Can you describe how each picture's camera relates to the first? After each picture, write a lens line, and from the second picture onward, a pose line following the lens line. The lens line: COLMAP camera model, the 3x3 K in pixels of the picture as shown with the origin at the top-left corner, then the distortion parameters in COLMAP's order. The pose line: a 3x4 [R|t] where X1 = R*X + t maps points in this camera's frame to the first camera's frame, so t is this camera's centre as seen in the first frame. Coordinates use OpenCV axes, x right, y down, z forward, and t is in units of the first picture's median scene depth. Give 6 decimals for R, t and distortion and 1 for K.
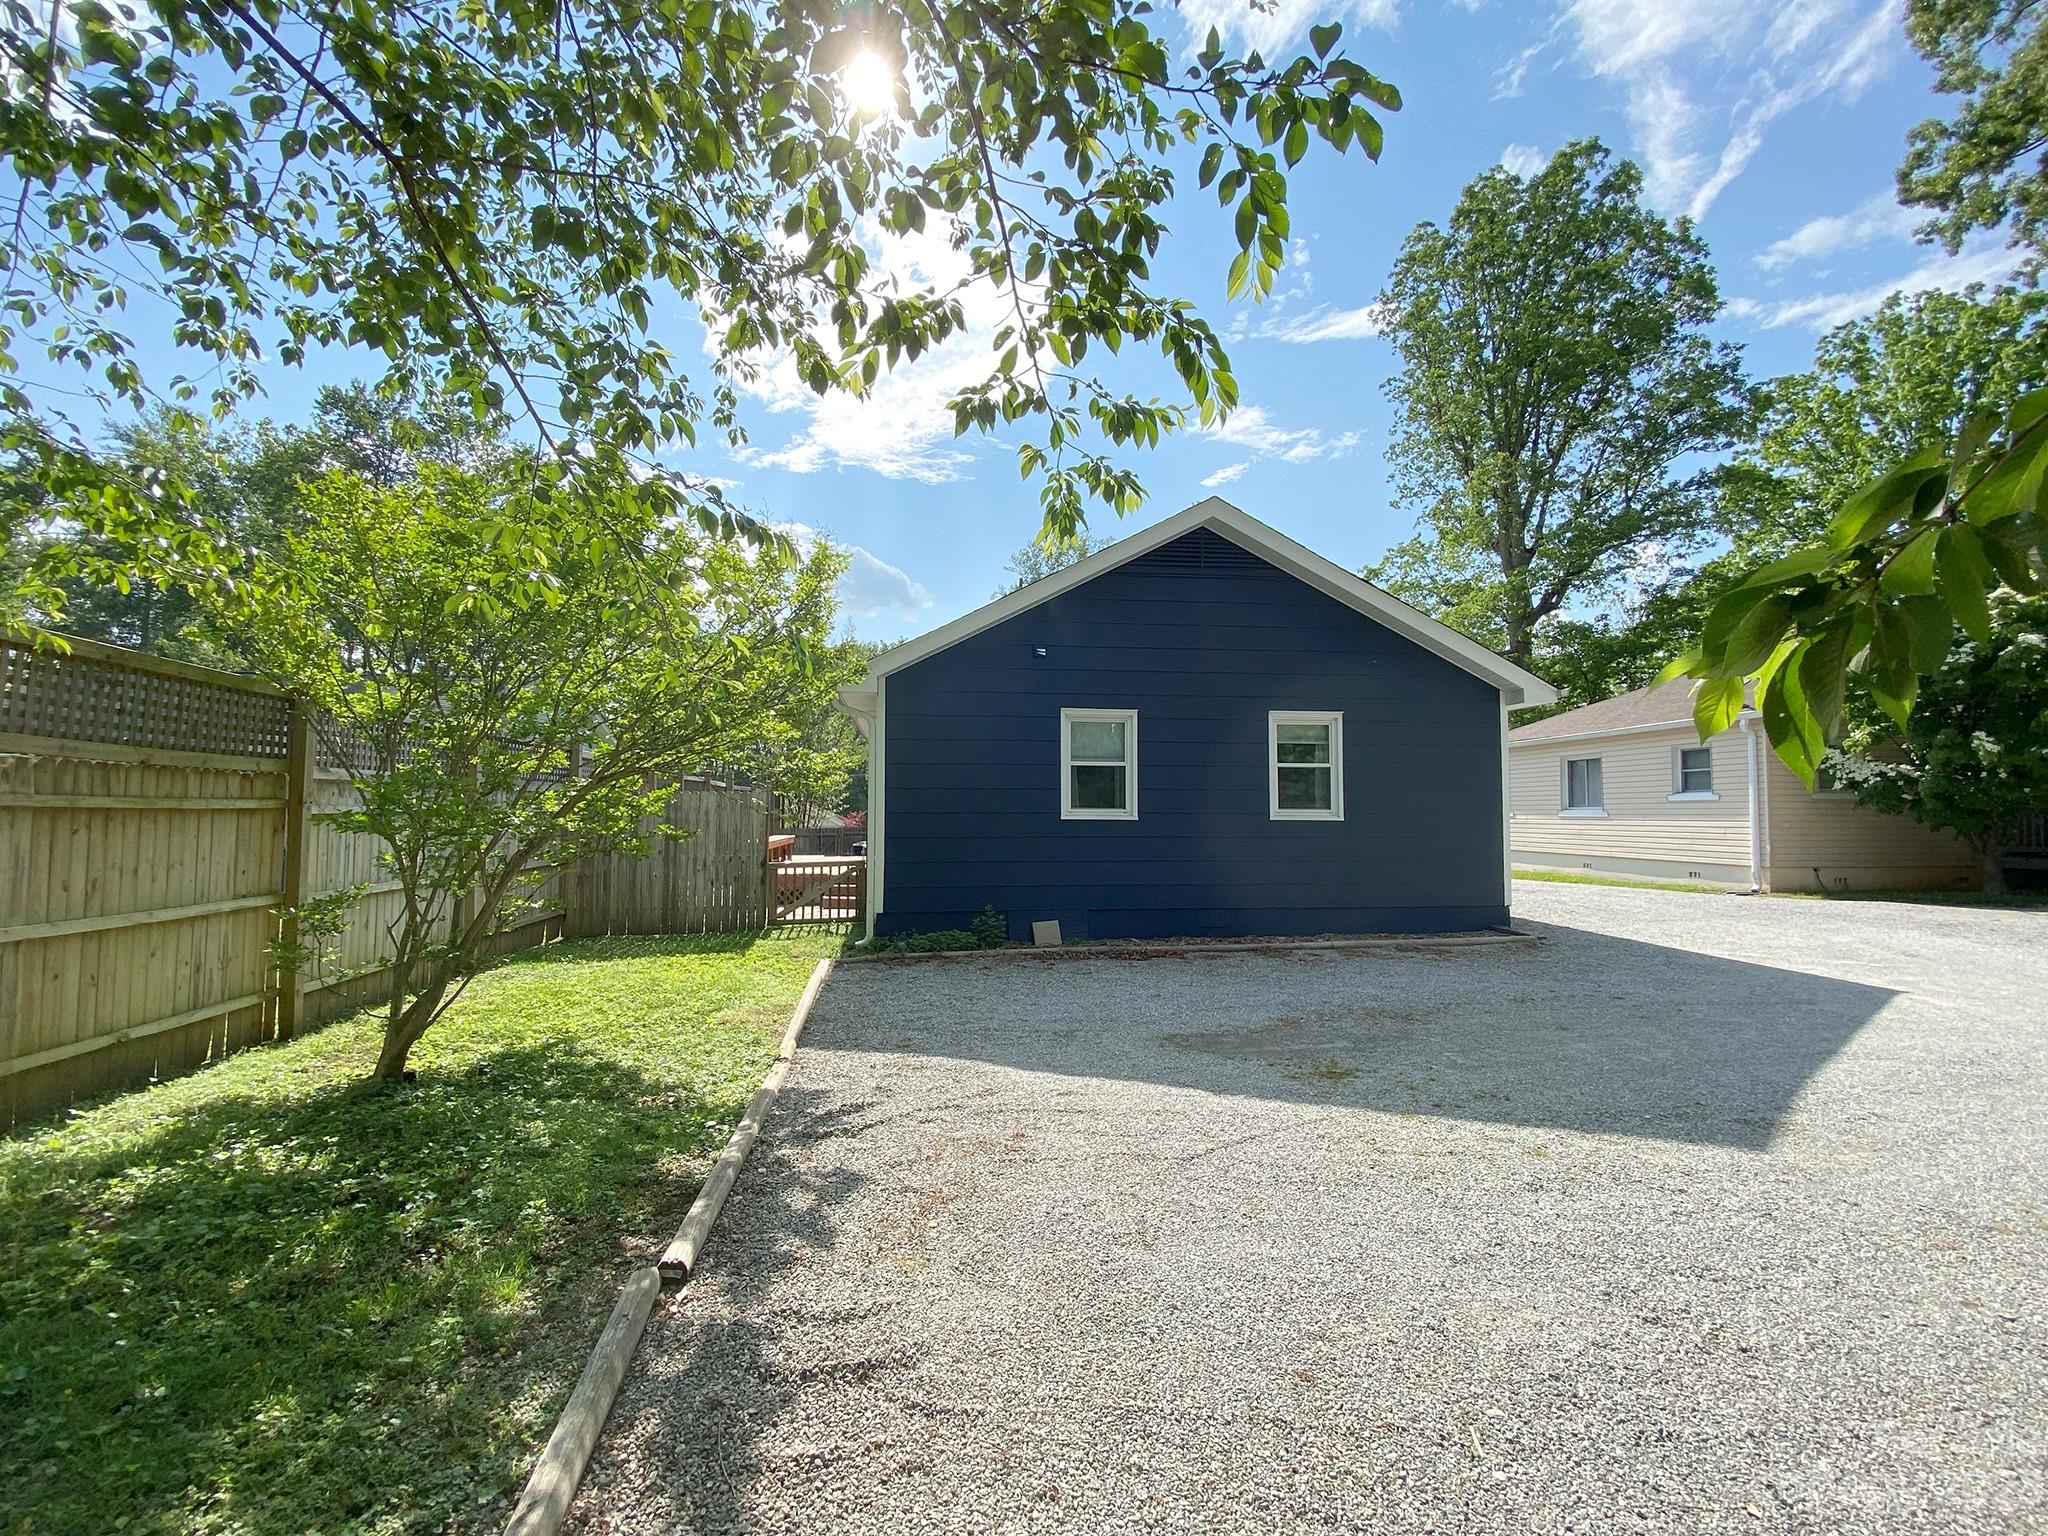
lens RADIAL K [[834.7, 0, 1015.7], [0, 834.7, 777.7], [0, 0, 1]] dist [0.008193, -0.000349]
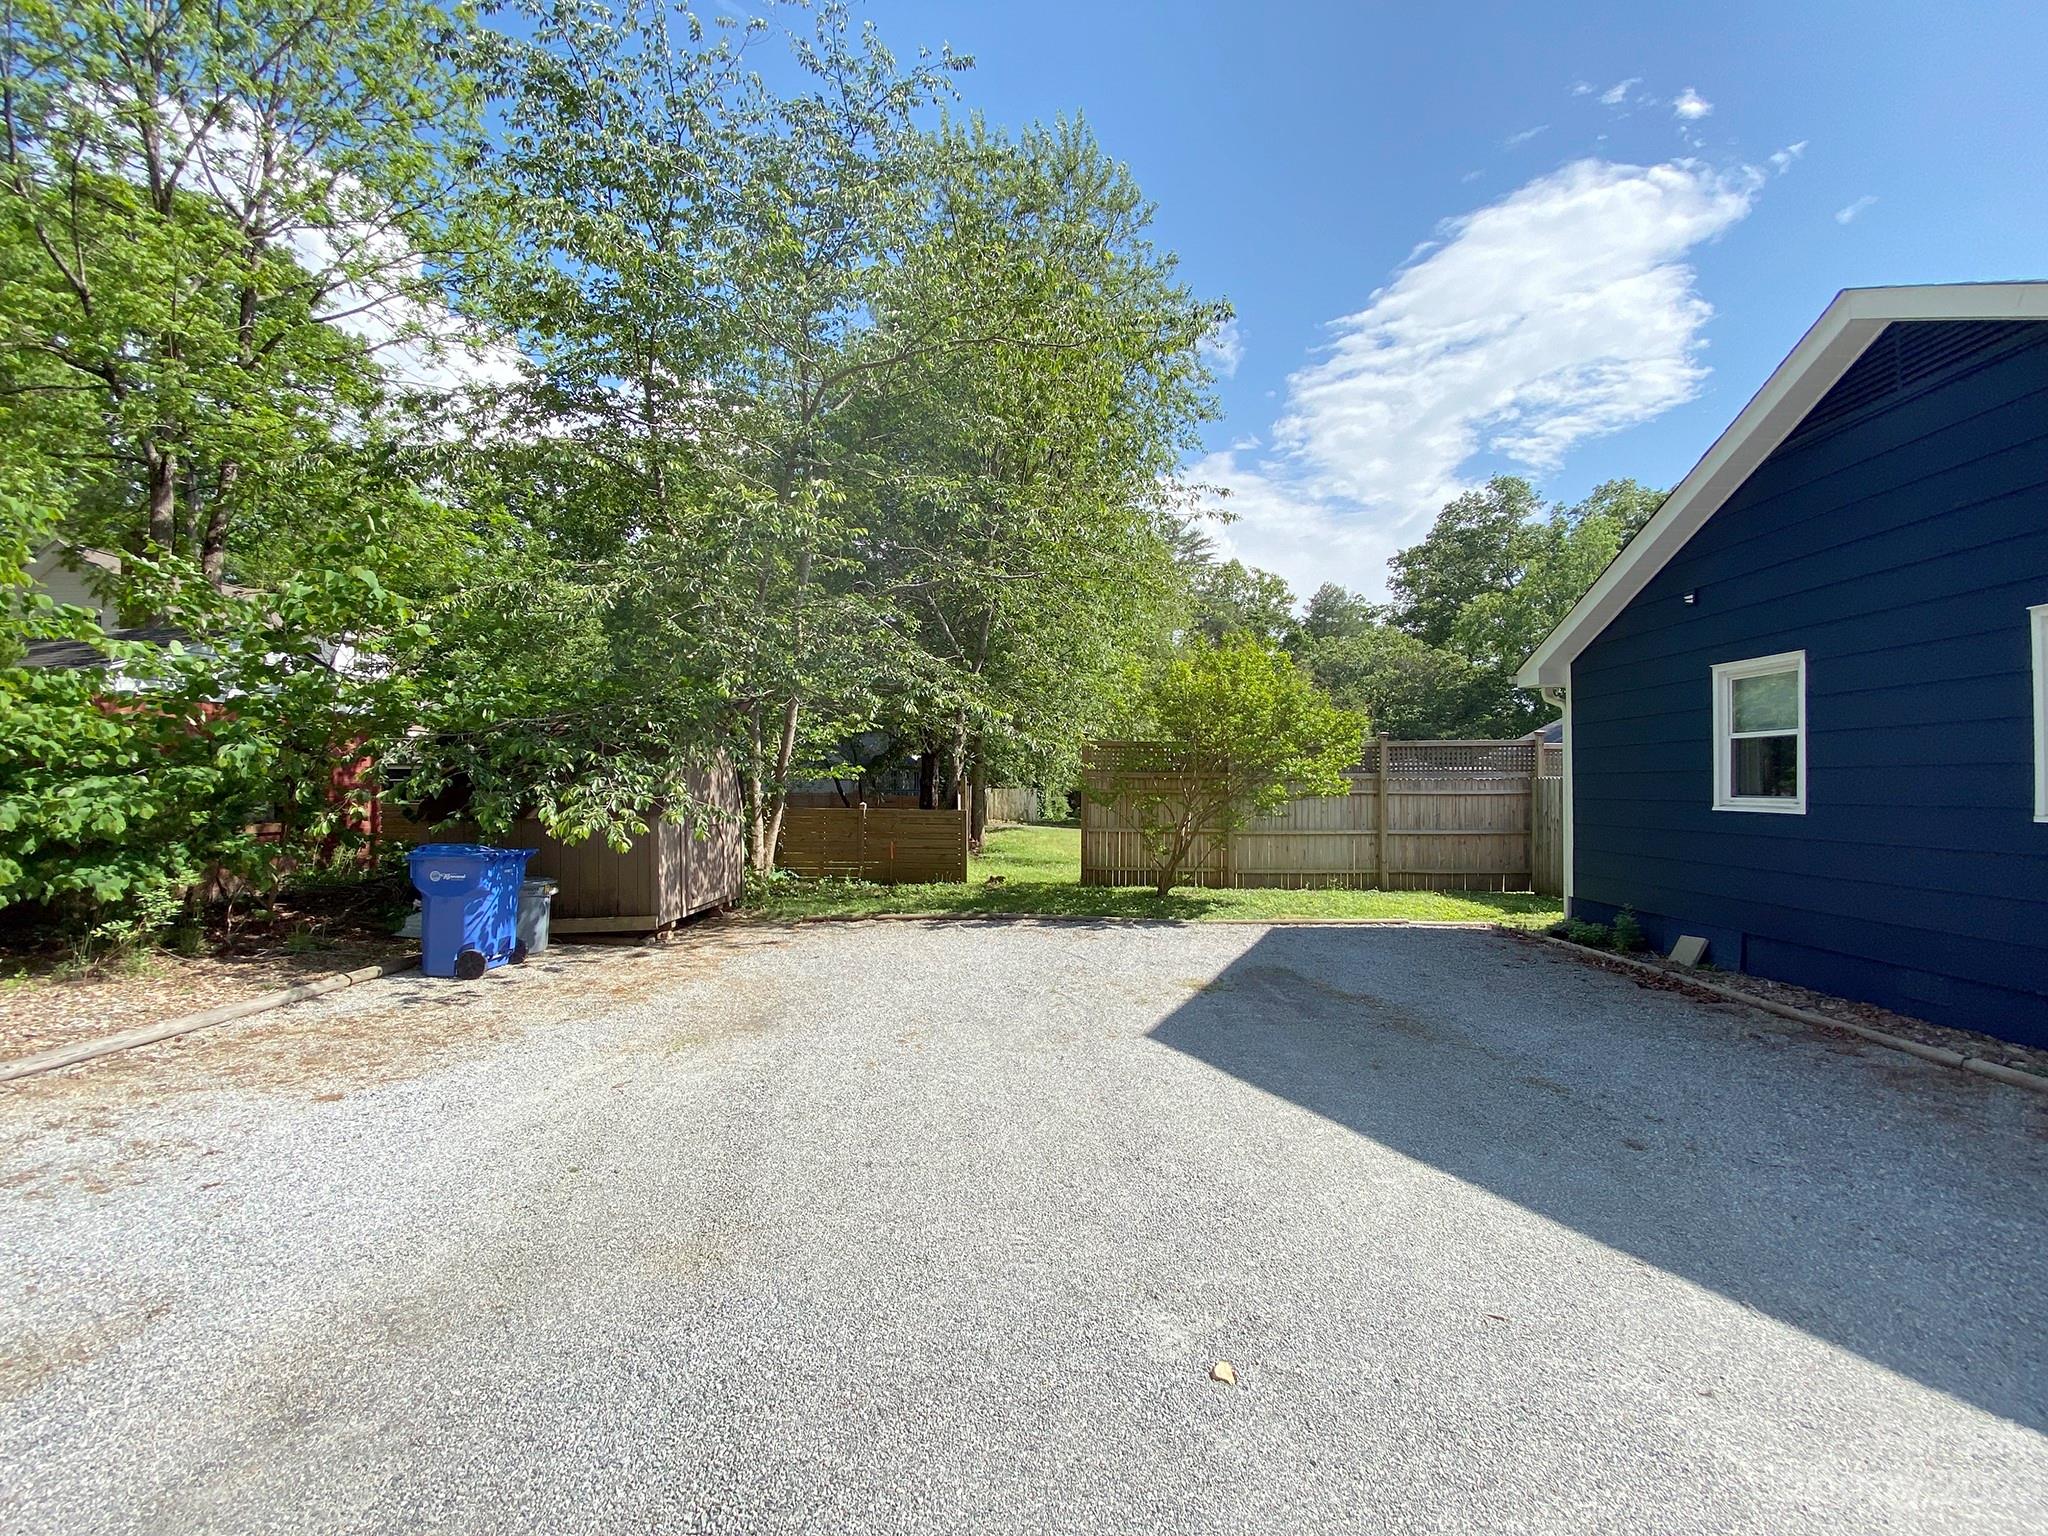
lens RADIAL K [[834.7, 0, 1015.7], [0, 834.7, 777.7], [0, 0, 1]] dist [0.008193, -0.000349]
pose [[-0.227795, -0.010333, -0.973654, 0.950721], [0.031044, 0.999358, -0.017869, 0.014101], [0.973214, -0.034297, -0.227328, 0.544575]]
